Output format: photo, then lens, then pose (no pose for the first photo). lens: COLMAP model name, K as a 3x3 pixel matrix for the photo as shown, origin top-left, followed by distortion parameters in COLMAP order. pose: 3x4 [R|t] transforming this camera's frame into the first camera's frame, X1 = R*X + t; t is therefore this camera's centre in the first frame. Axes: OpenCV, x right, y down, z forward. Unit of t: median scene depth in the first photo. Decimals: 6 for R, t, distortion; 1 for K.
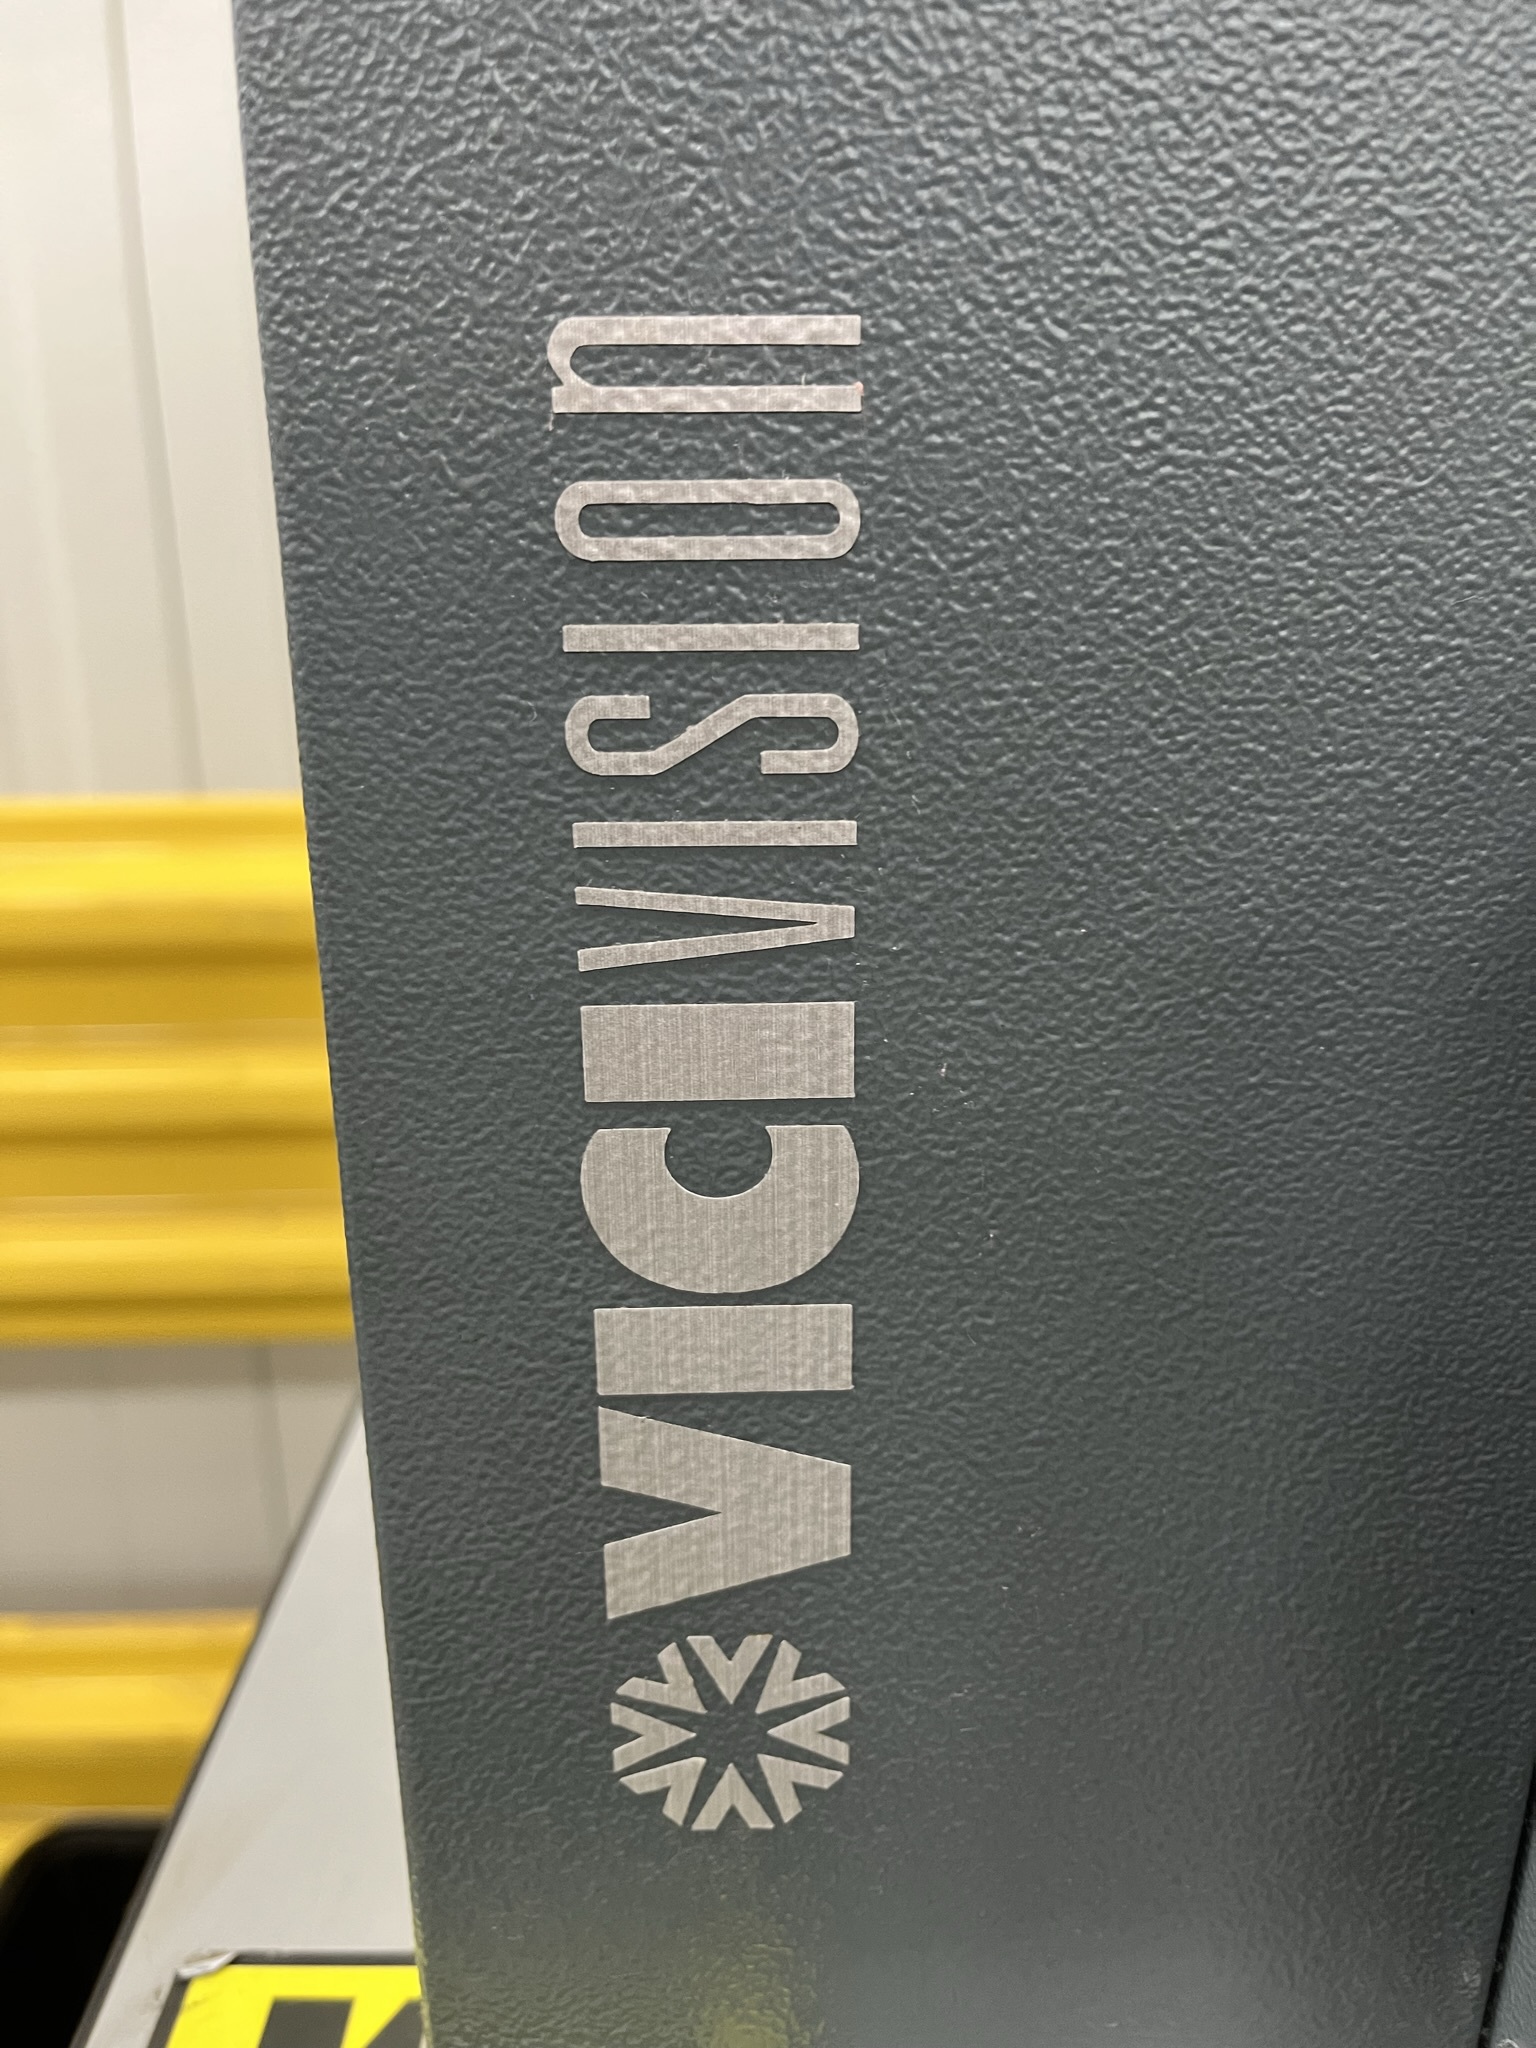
lens RADIAL K [[1579.0, 0, 706.9], [0, 1579.0, 1039.3], [0, 0, 1]] dist [0.061125, -0.098361]
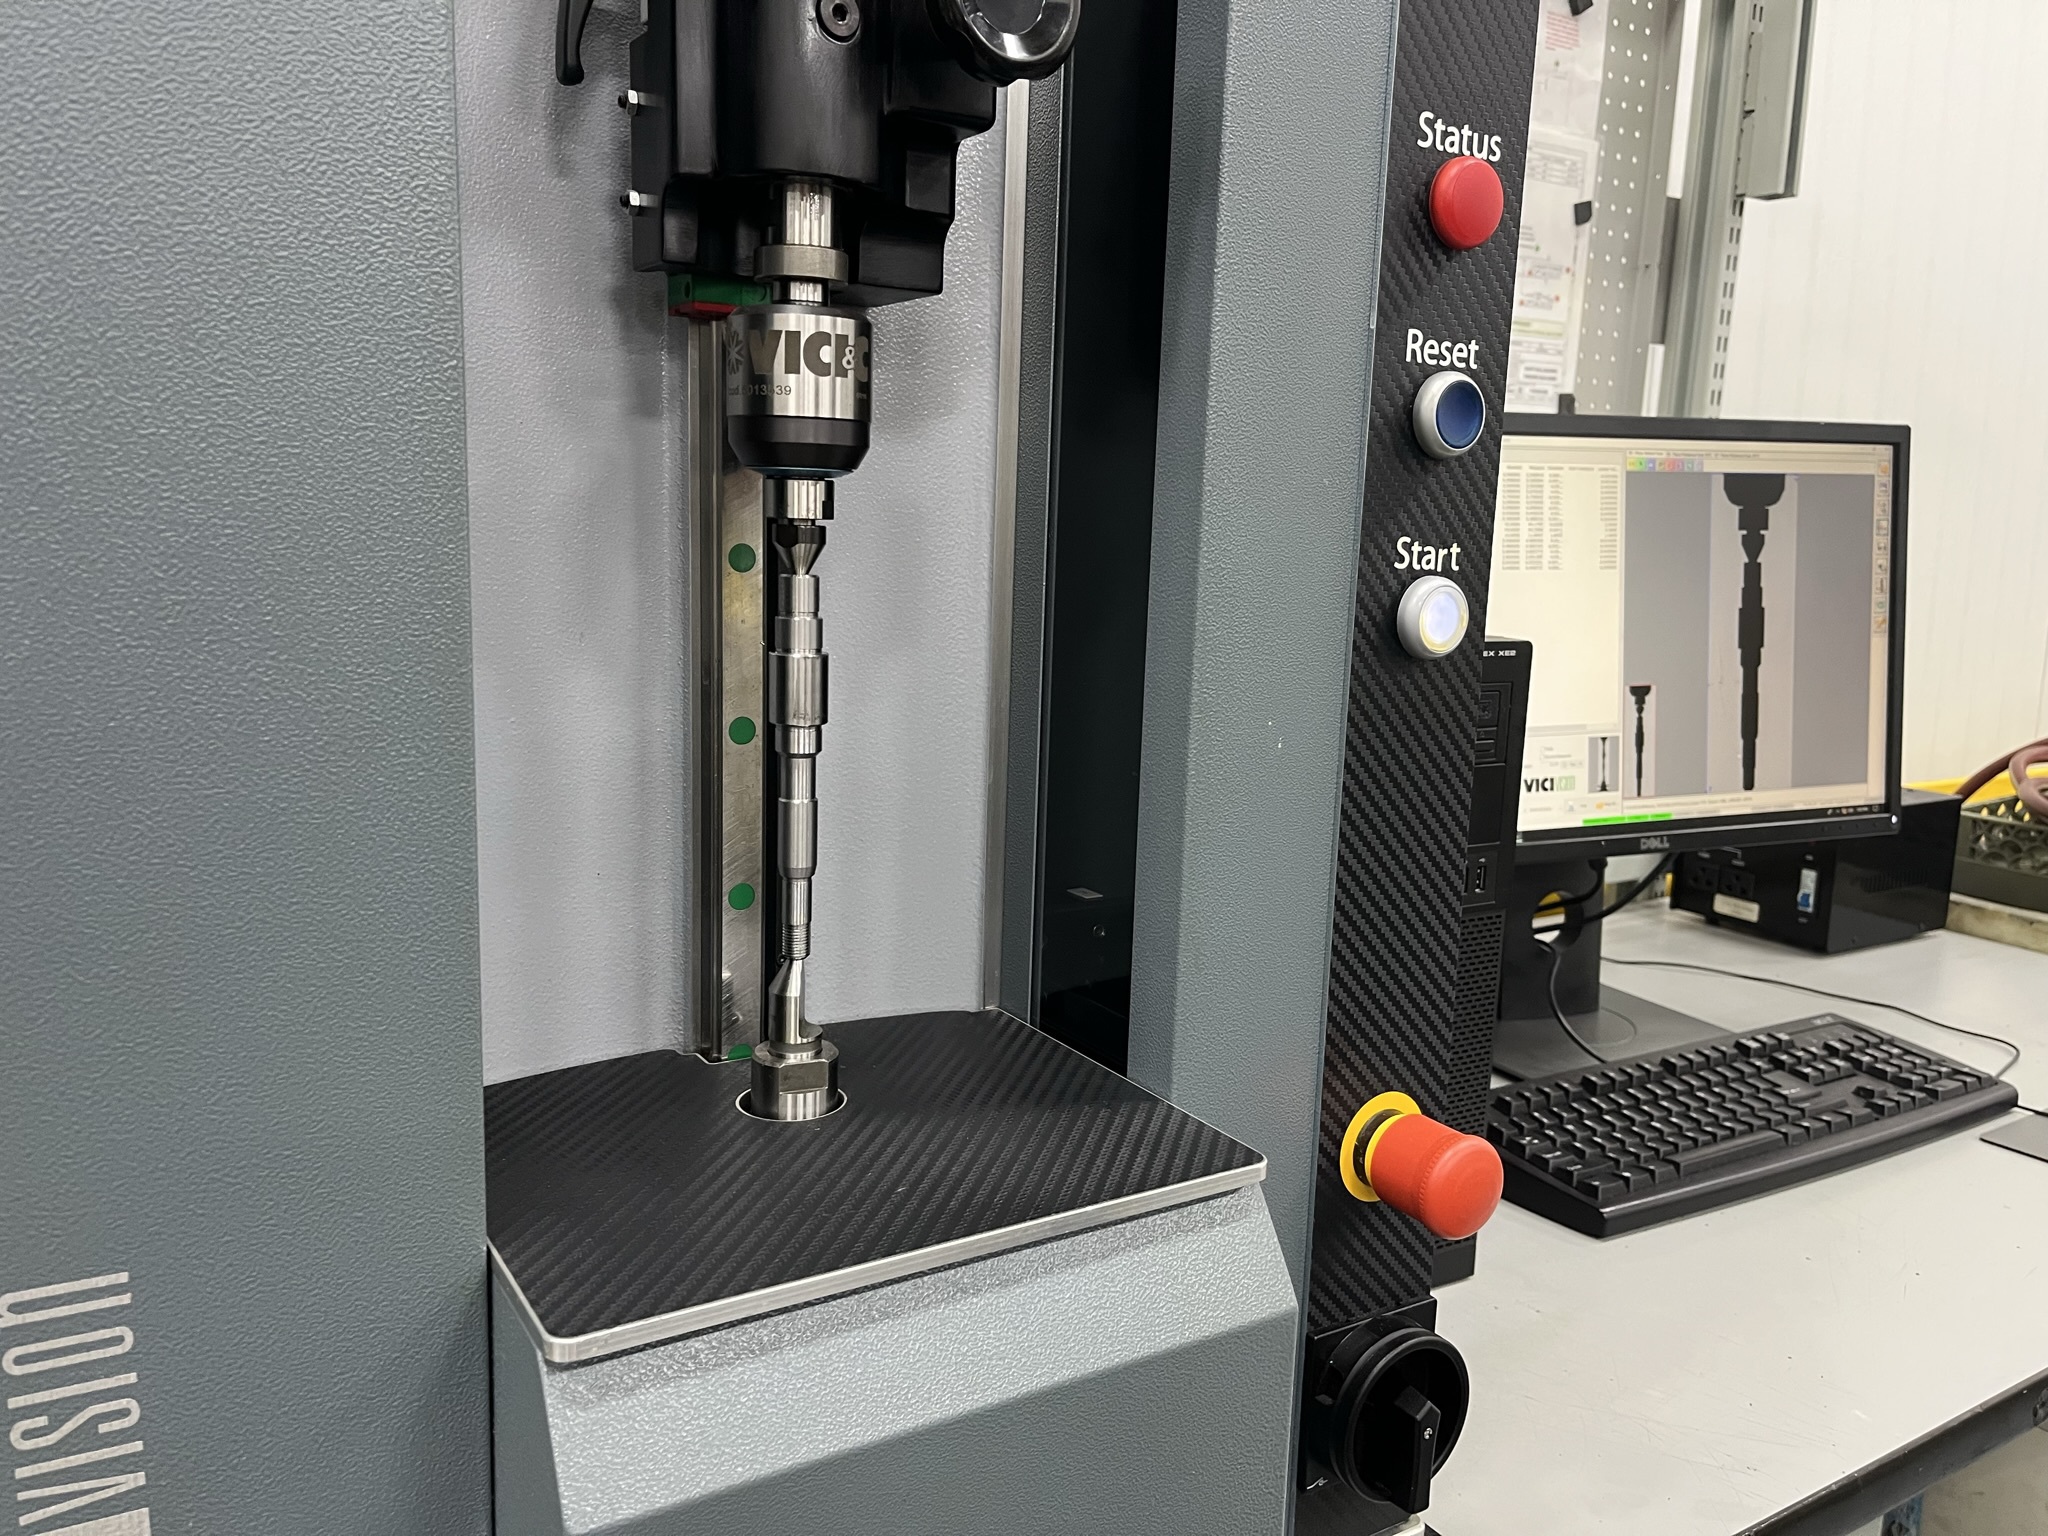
lens RADIAL K [[1579.0, 0, 1049.0], [0, 1579.0, 787.0], [0, 0, 1]] dist [0.061125, -0.098361]
pose [[0.843624, -0.042222, 0.535272, 0.001611], [0.118273, 0.987030, -0.108549, -0.713917], [-0.523747, 0.154883, 0.837676, -2.028402]]
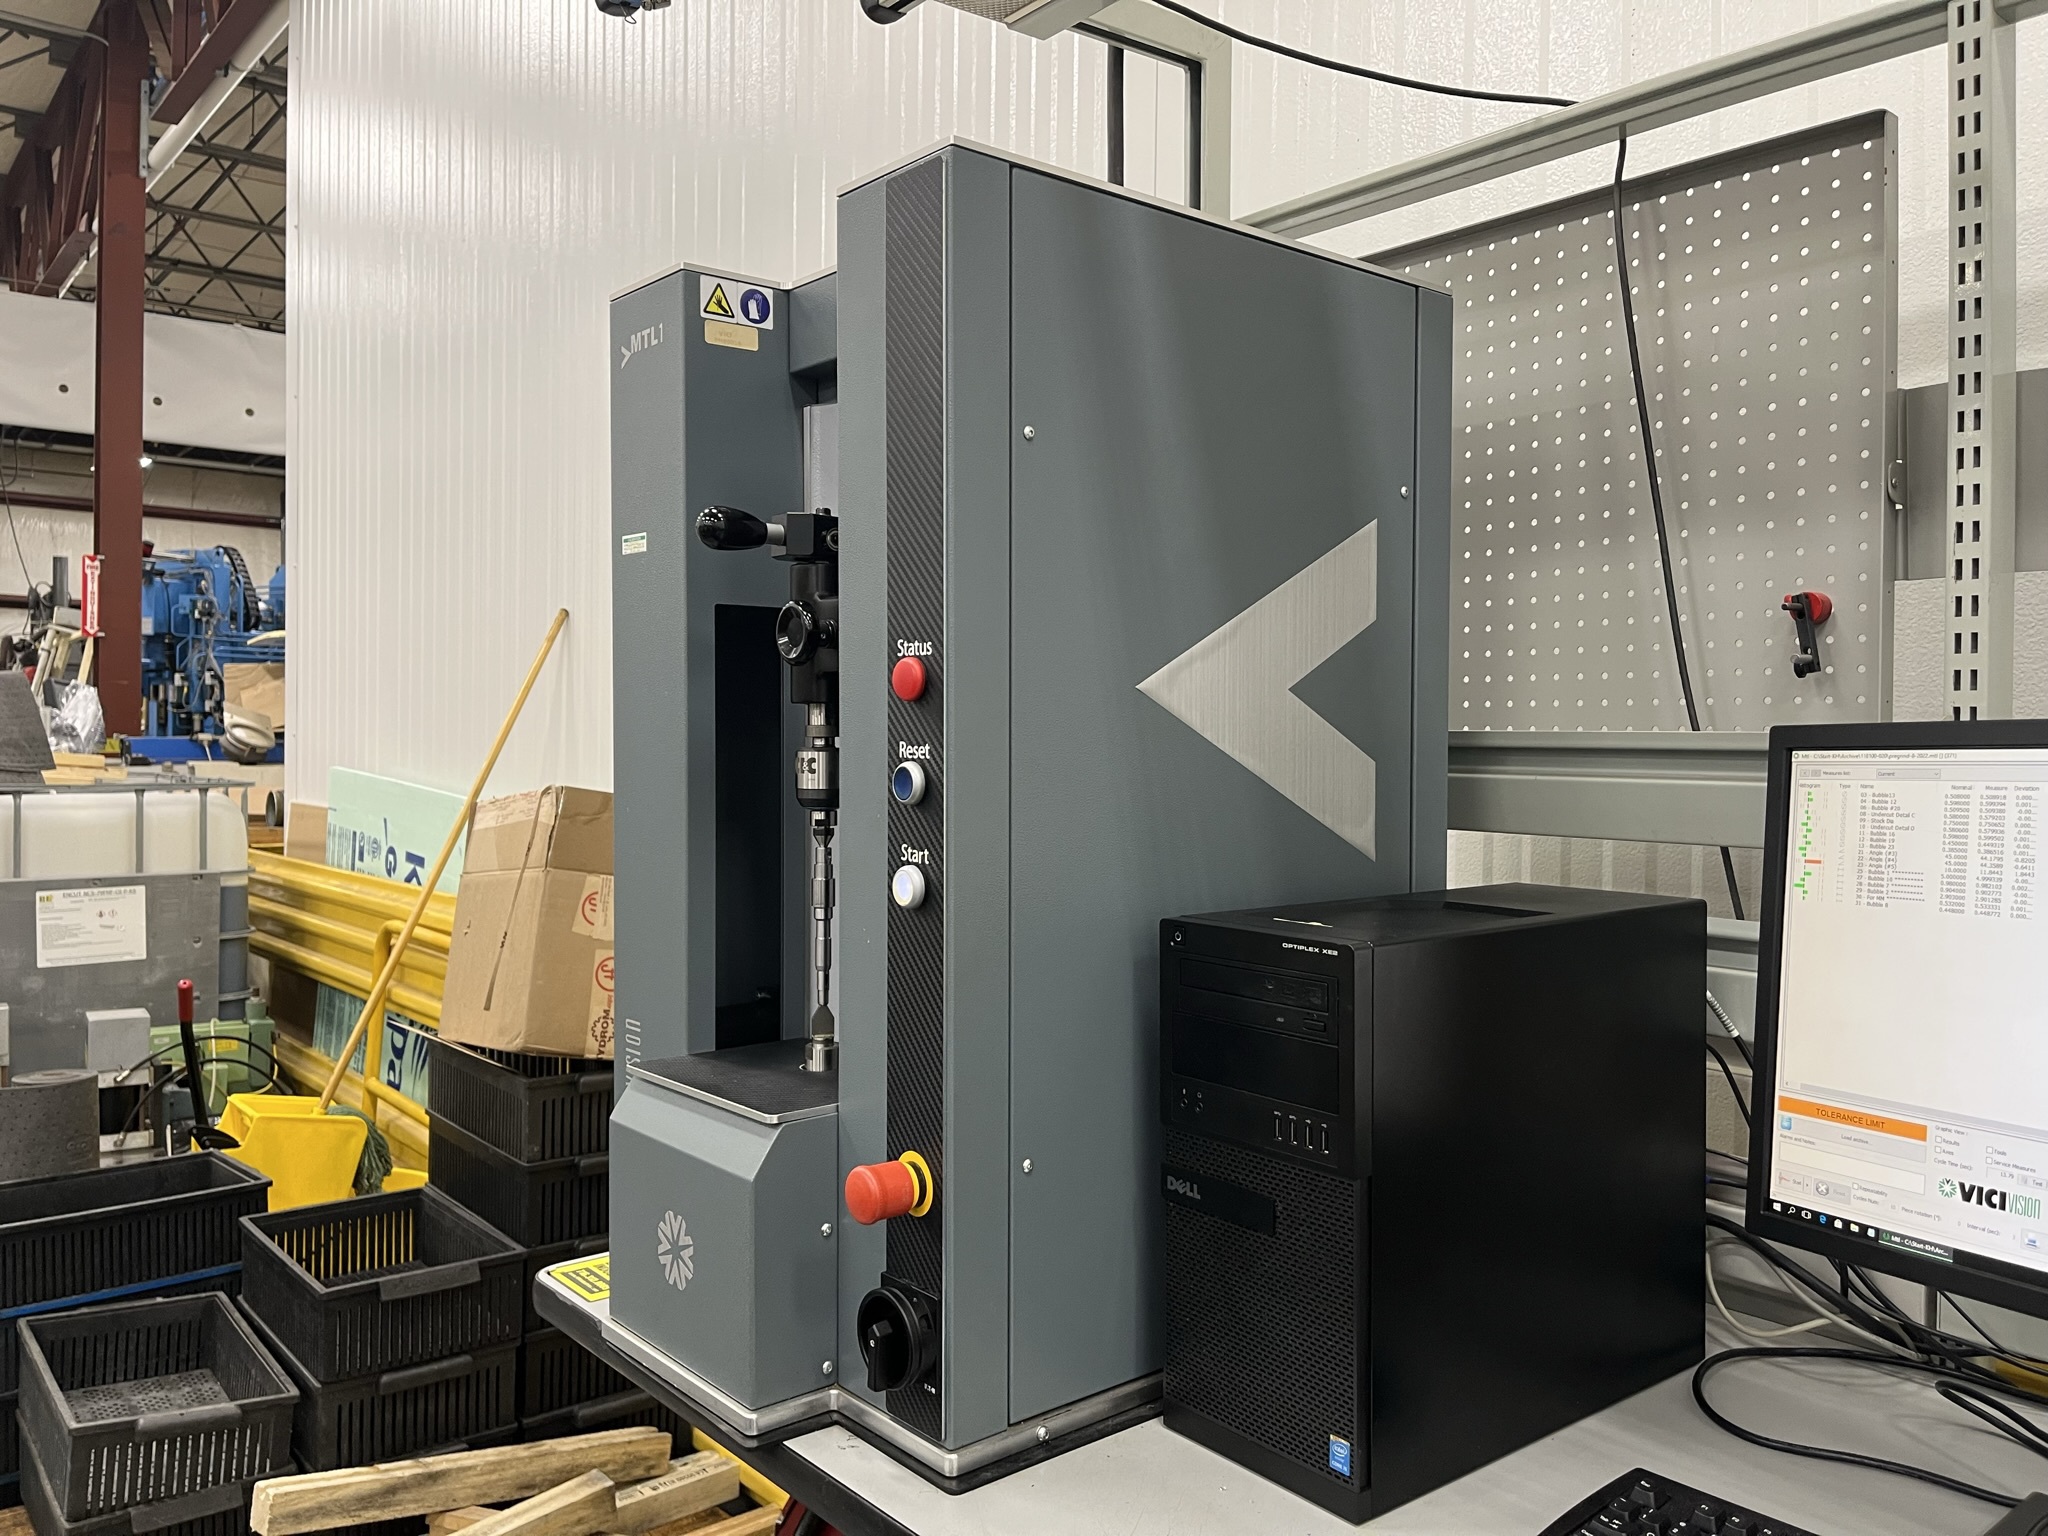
lens RADIAL K [[1579.0, 0, 1012.1], [0, 1579.0, 772.3], [0, 0, 1]] dist [0.061125, -0.098361]
pose [[0.631633, 0.047074, -0.773837, 8.346188], [-0.260709, 0.952921, -0.154832, -0.922773], [0.730117, 0.299543, 0.614169, -3.542474]]
